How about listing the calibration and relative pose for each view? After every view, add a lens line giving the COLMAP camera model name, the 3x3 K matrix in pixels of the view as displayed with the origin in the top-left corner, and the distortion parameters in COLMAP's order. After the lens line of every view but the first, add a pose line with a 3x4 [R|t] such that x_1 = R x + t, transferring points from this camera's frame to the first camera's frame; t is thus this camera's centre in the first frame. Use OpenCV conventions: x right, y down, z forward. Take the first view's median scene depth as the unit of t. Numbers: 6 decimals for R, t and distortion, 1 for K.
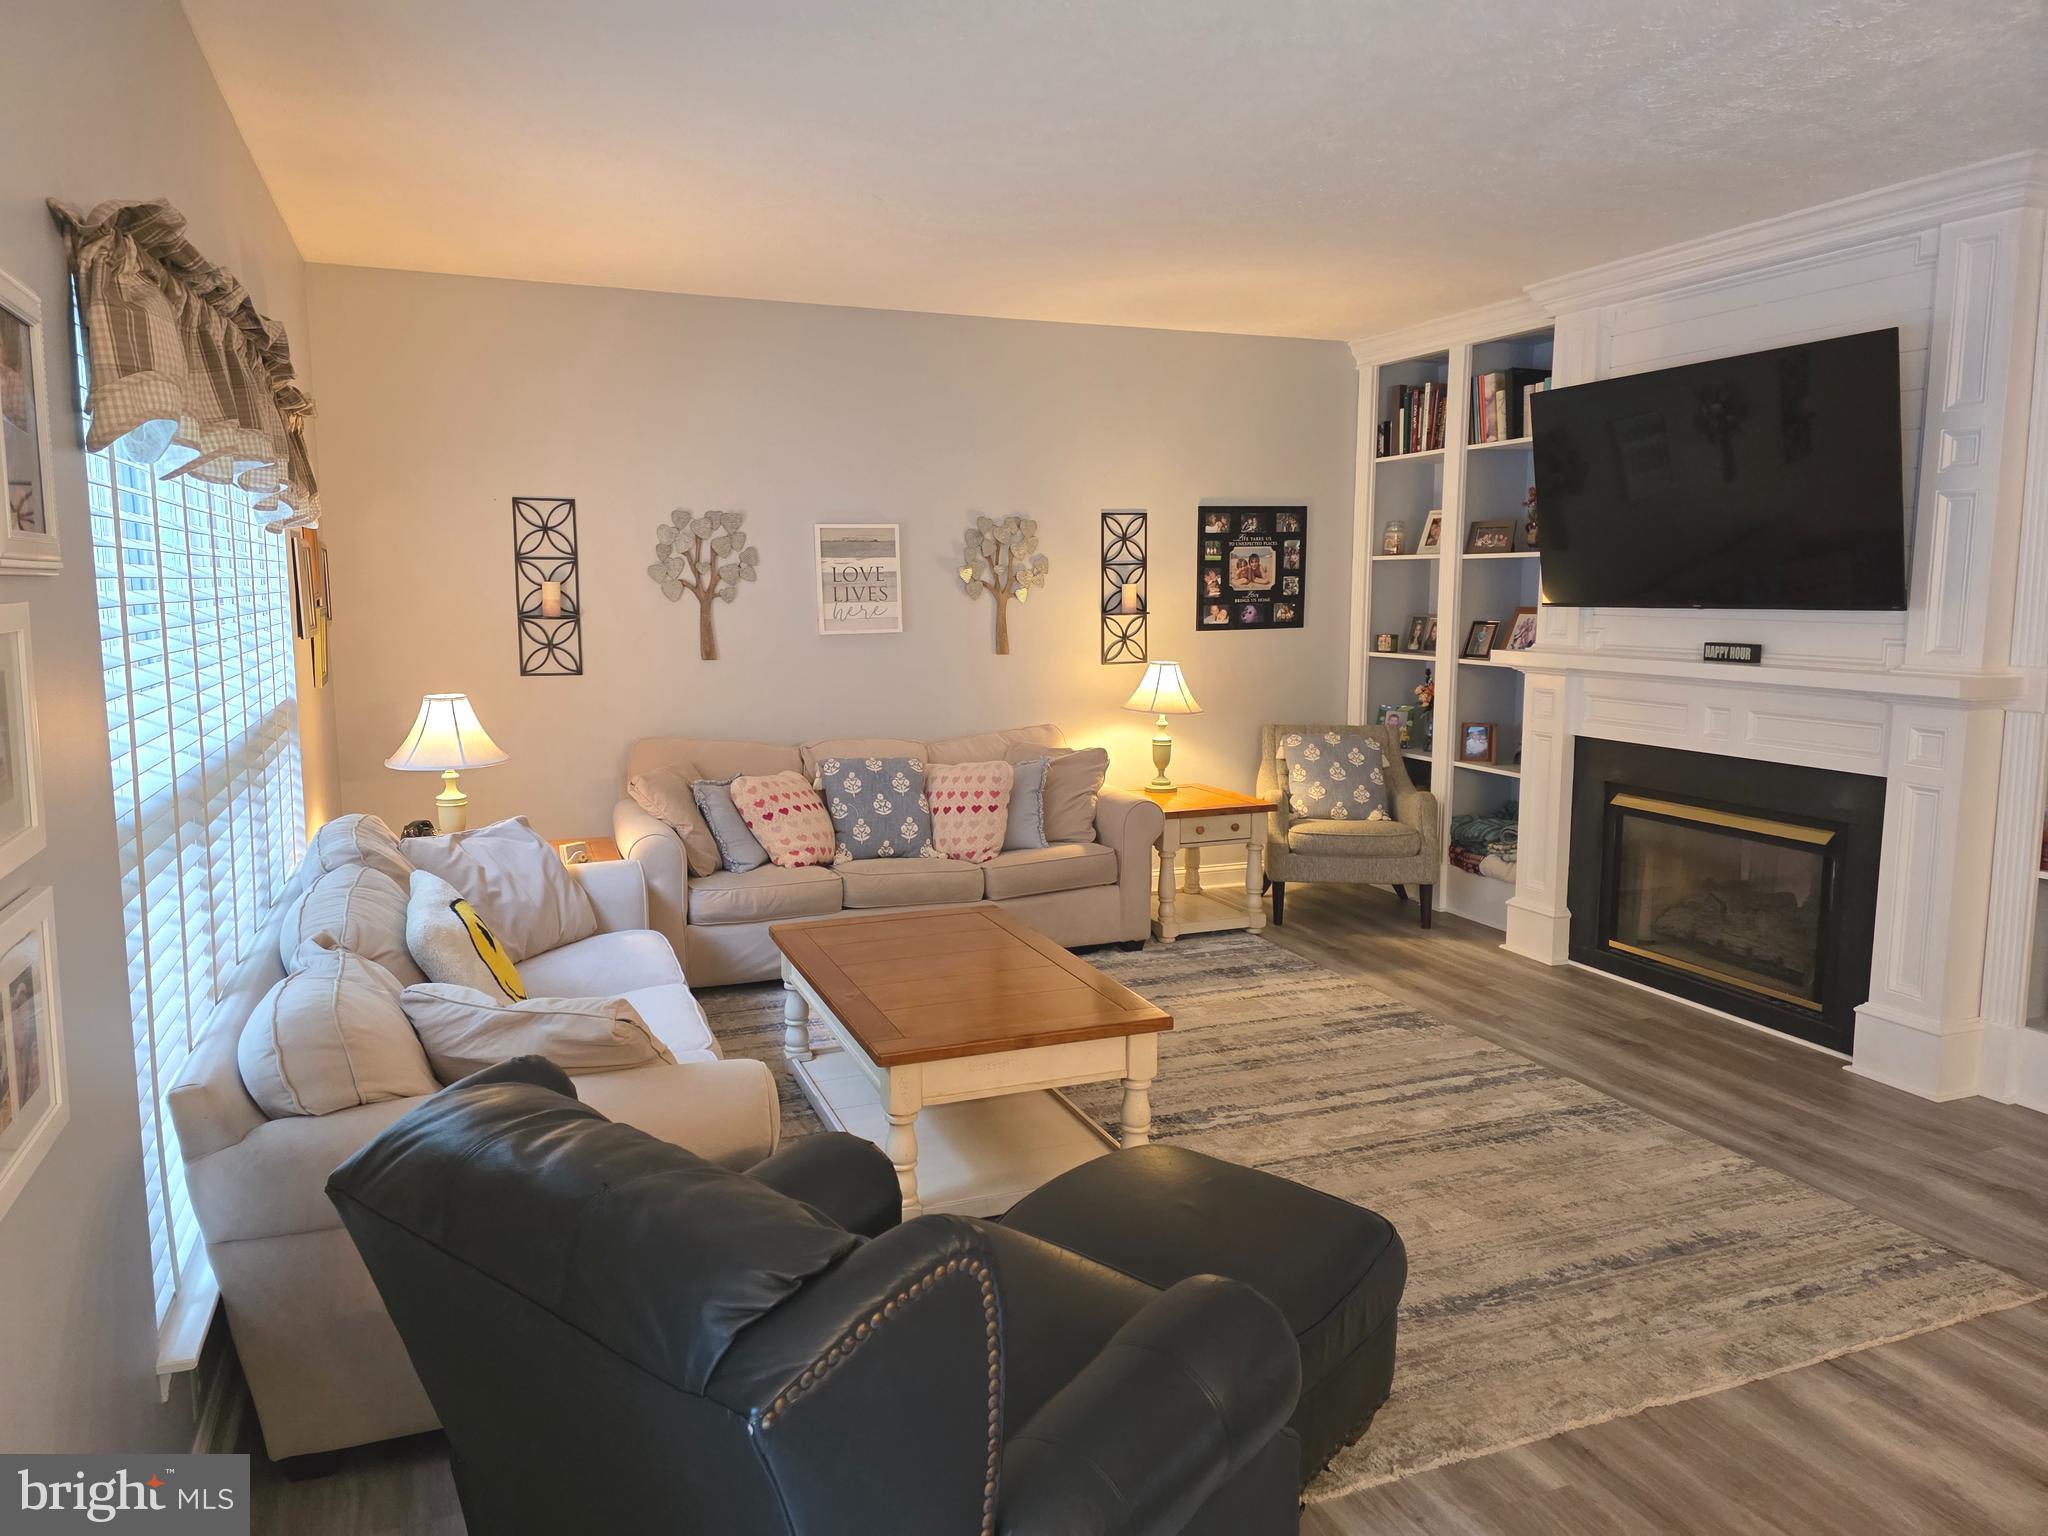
lens RADIAL K [[1372.0, 0, 992.5], [0, 1372.0, 748.4], [0, 0, 1]] dist [0.075448, -0.078223]
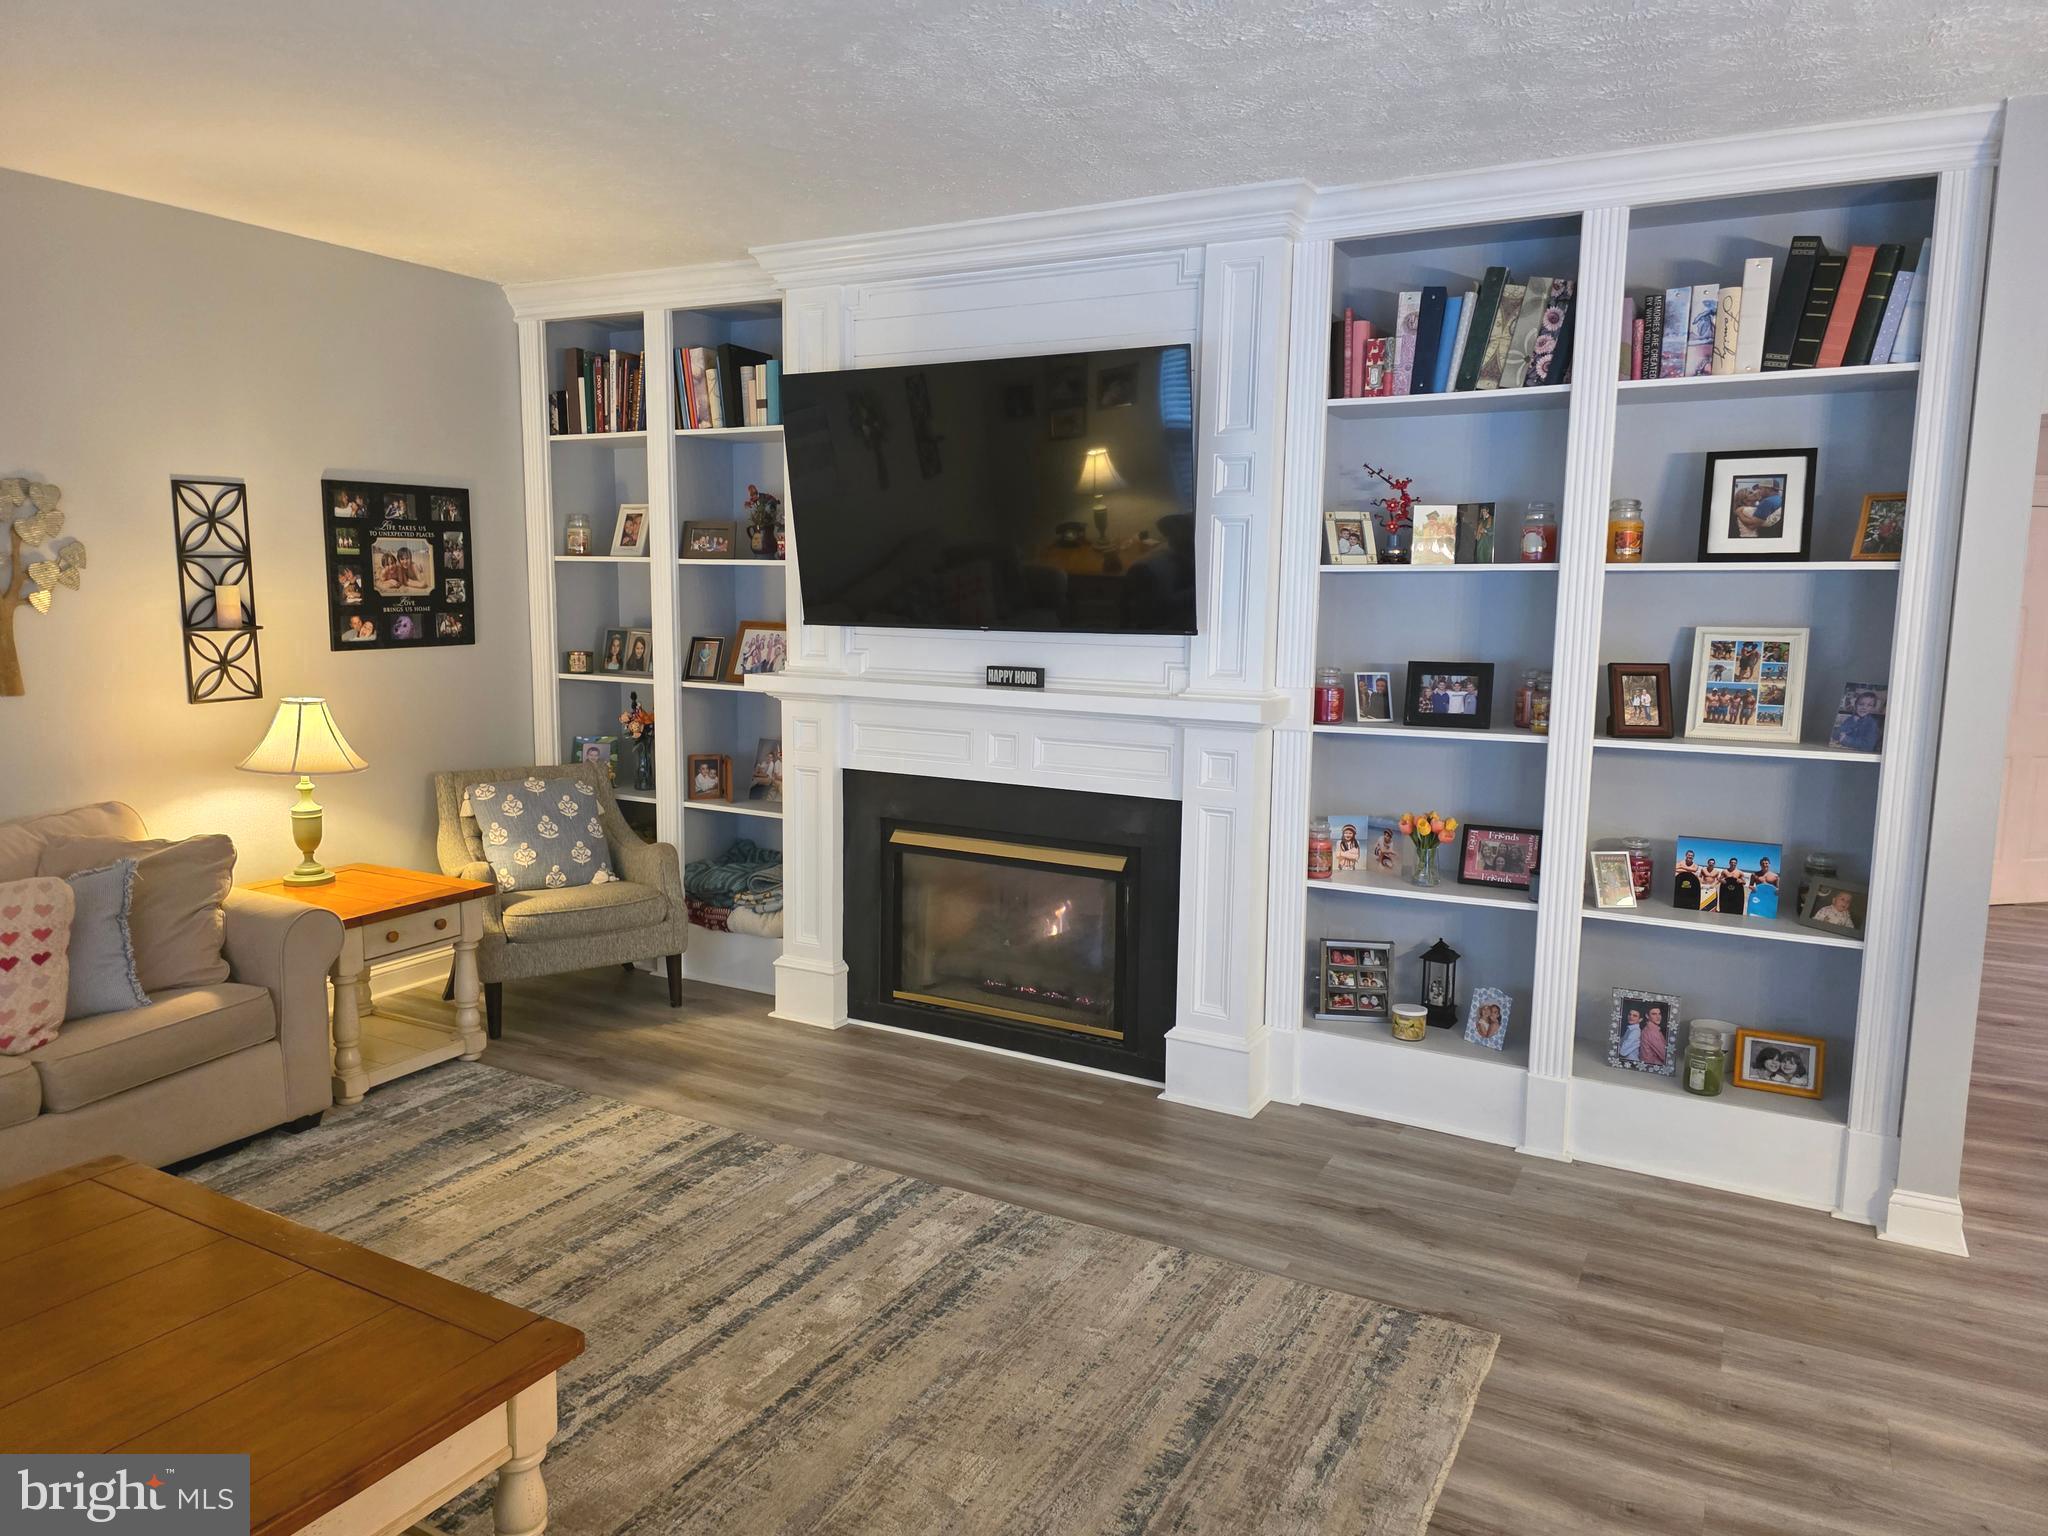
lens RADIAL K [[1372.0, 0, 1010.6], [0, 1372.0, 754.3], [0, 0, 1]] dist [0.075448, -0.078223]
pose [[0.765776, -0.067299, 0.639577, -0.060351], [0.060884, 0.997629, 0.032078, -0.039741], [-0.640219, 0.014375, 0.768058, 0.249769]]
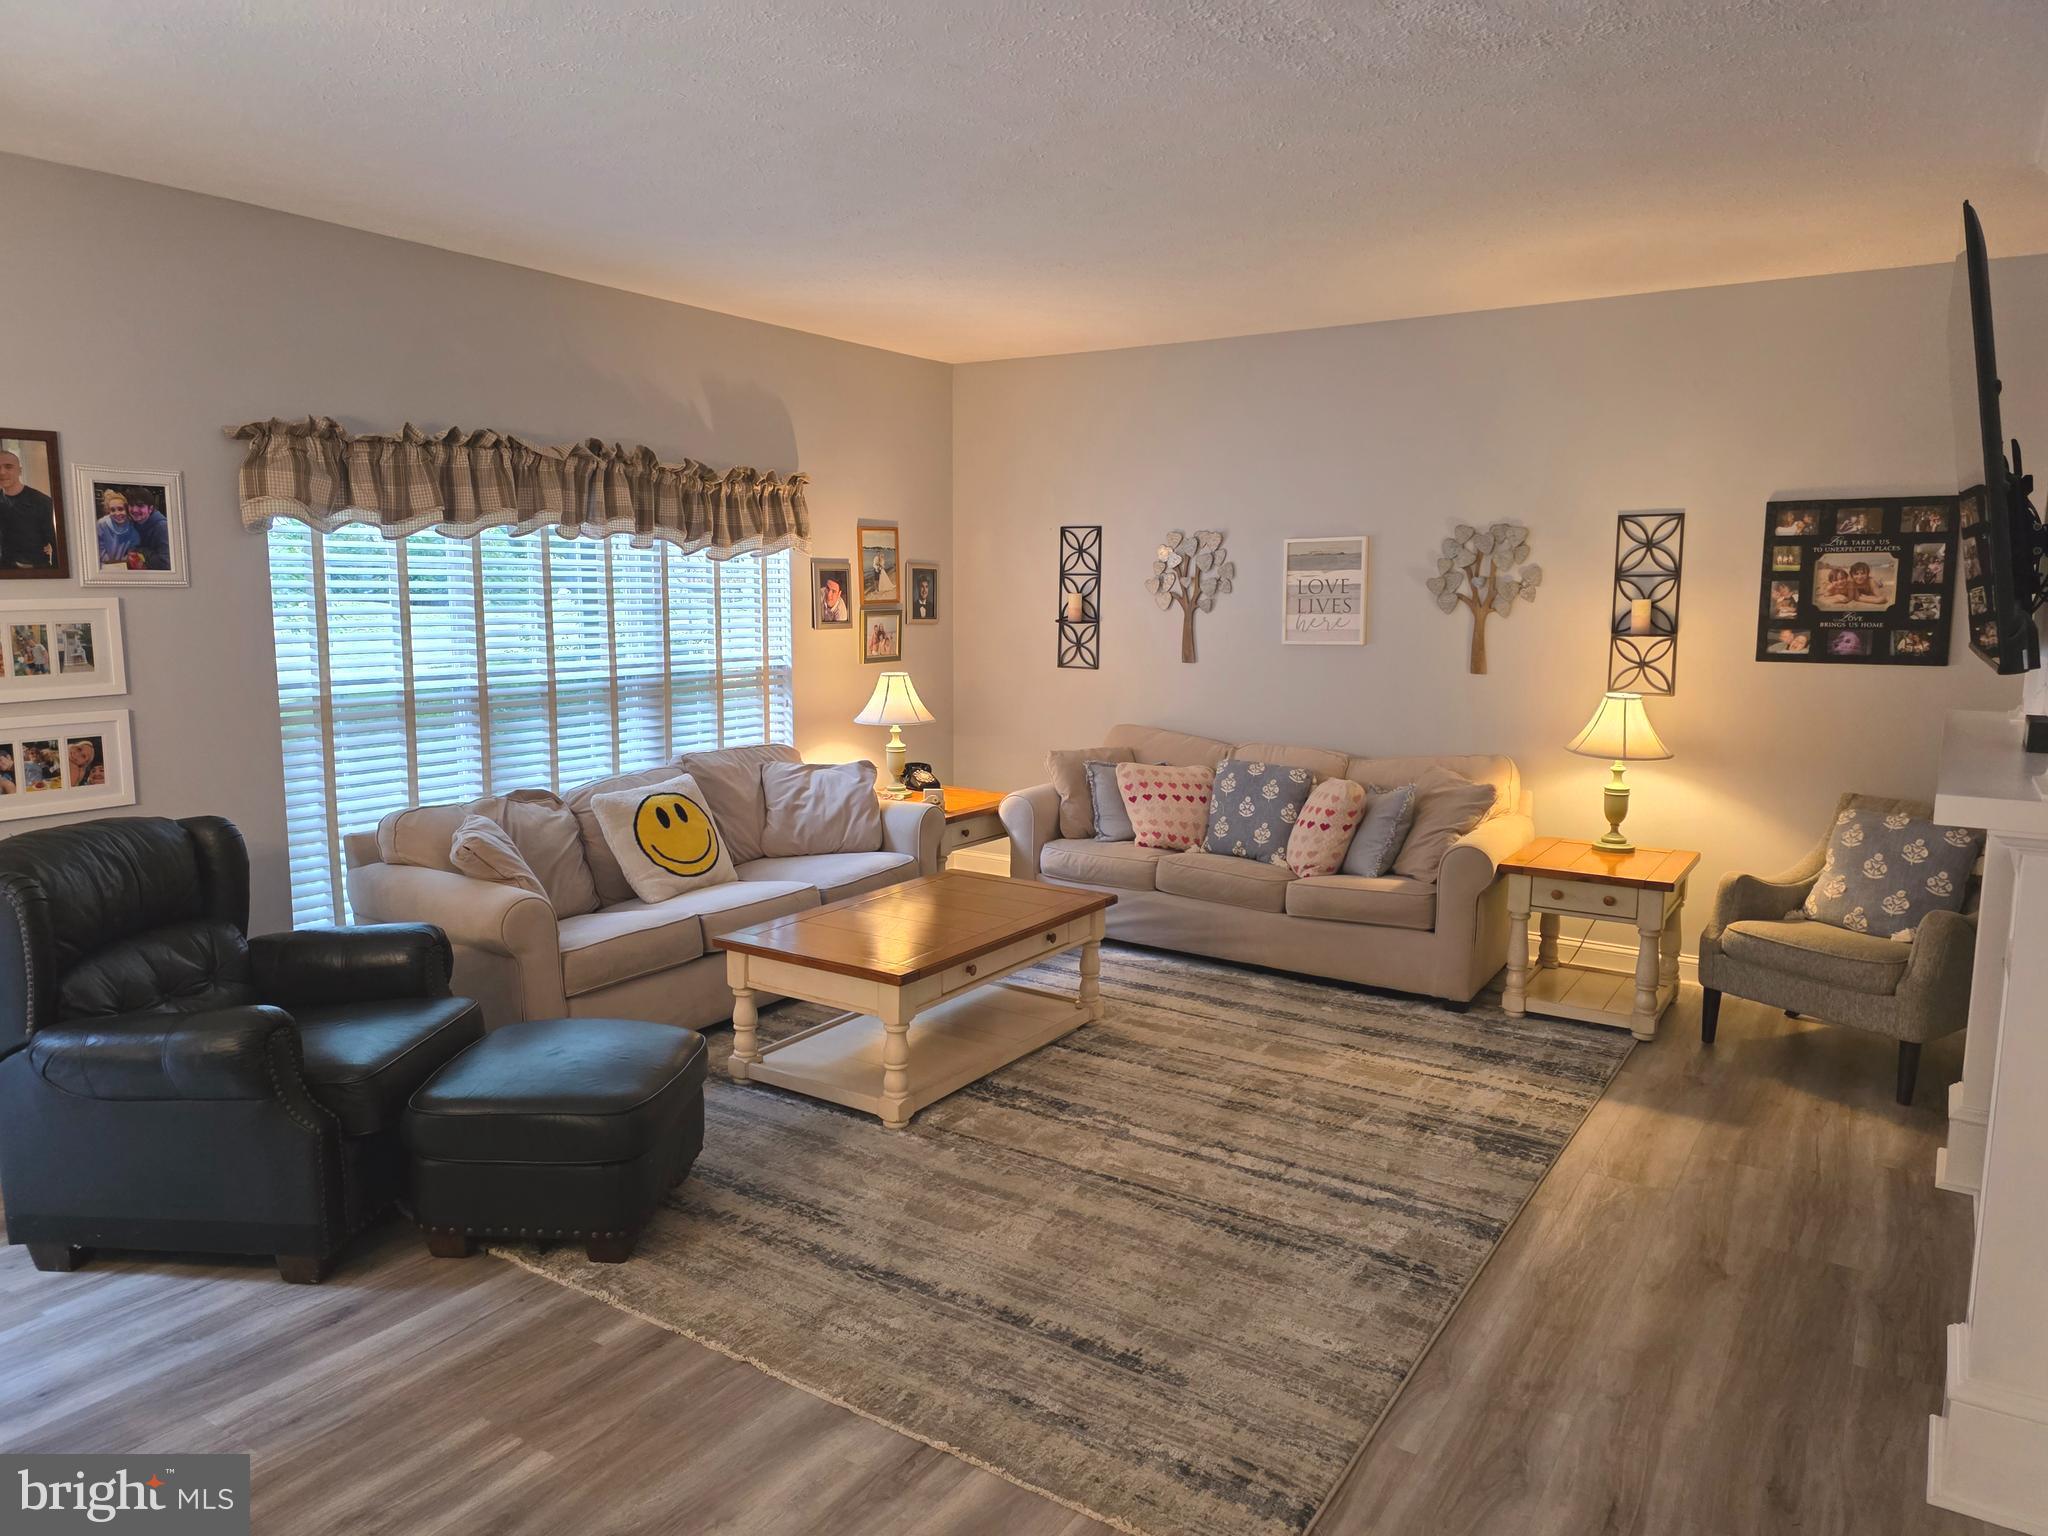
lens RADIAL K [[1372.0, 0, 1010.4], [0, 1372.0, 748.6], [0, 0, 1]] dist [0.075448, -0.078223]
pose [[0.571745, 0.101607, -0.814115, 0.665937], [-0.111483, 0.992719, 0.045605, -0.030883], [0.812822, 0.064686, 0.578910, 0.247125]]
